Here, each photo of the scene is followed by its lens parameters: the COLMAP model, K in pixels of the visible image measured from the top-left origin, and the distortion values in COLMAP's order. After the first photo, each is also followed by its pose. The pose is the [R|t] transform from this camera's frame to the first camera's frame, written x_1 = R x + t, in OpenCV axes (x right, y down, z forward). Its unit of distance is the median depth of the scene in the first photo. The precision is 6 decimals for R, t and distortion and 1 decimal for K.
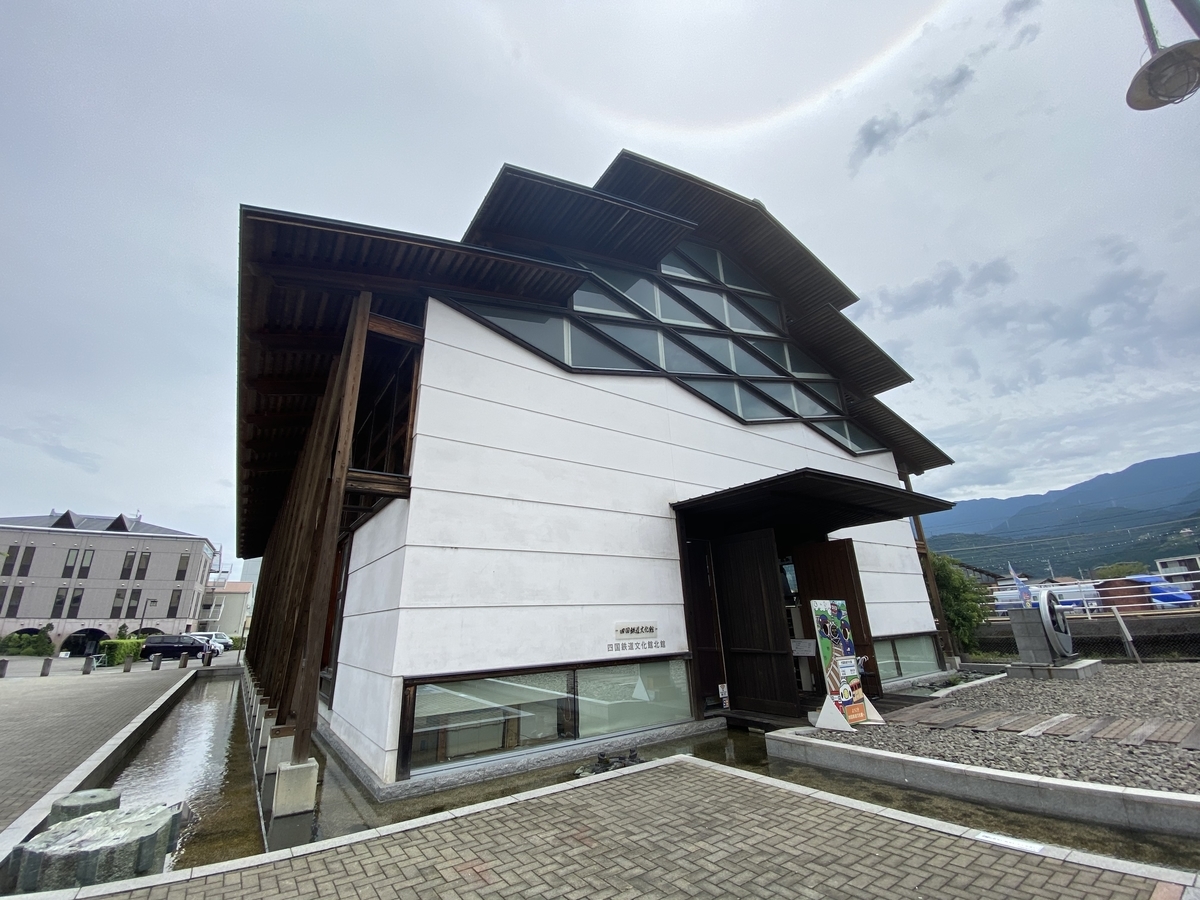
lens RADIAL K [[489.4, 0, 595.0], [0, 489.4, 450.8], [0, 0, 1]] dist [-0.001281, -0.000106]
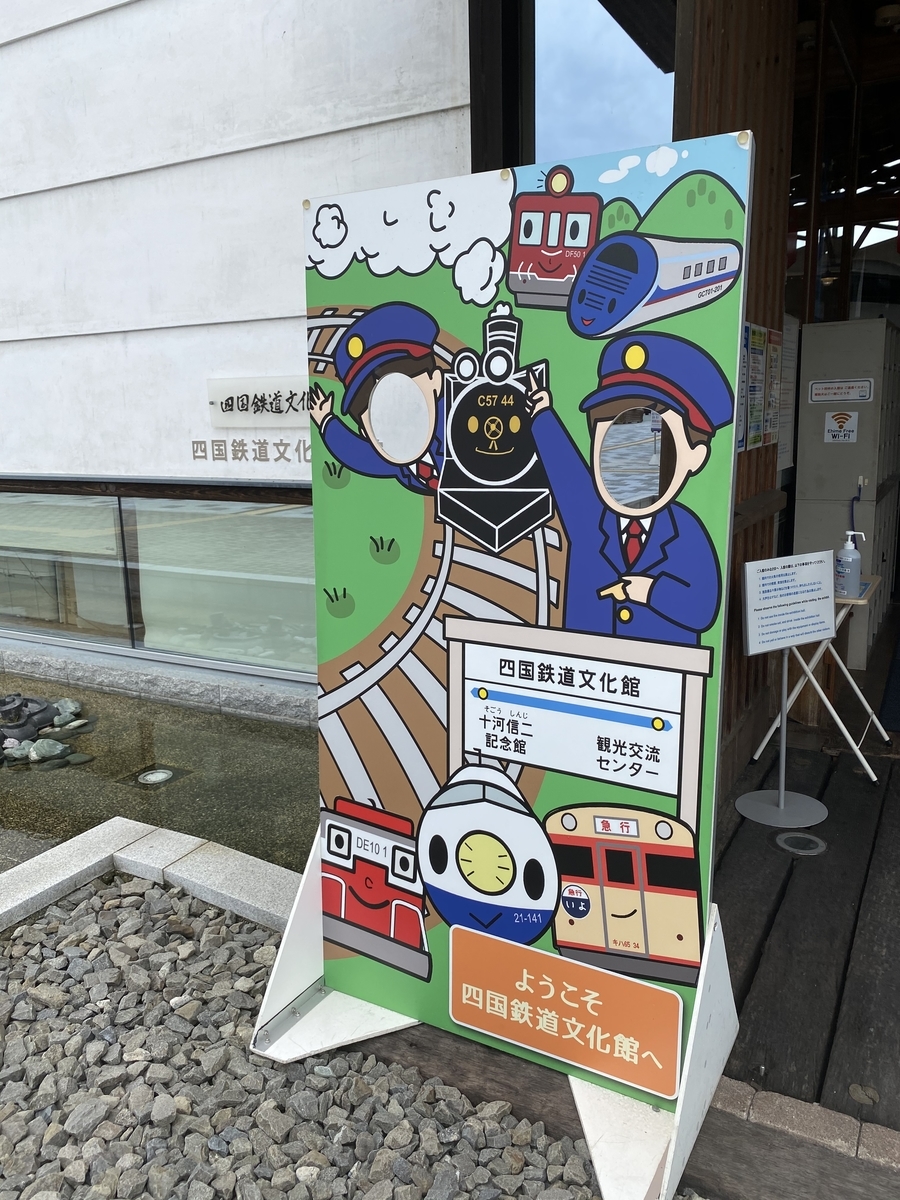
lens RADIAL K [[903.4, 0, 450.9], [0, 903.4, 595.1], [0, 0, 1]] dist [0.037662, -0.000003]
pose [[0.429650, 0.199215, -0.880747, 0.688584], [0.304742, 0.886151, 0.349098, 0.321894], [0.850020, -0.418390, 0.320025, 0.899208]]
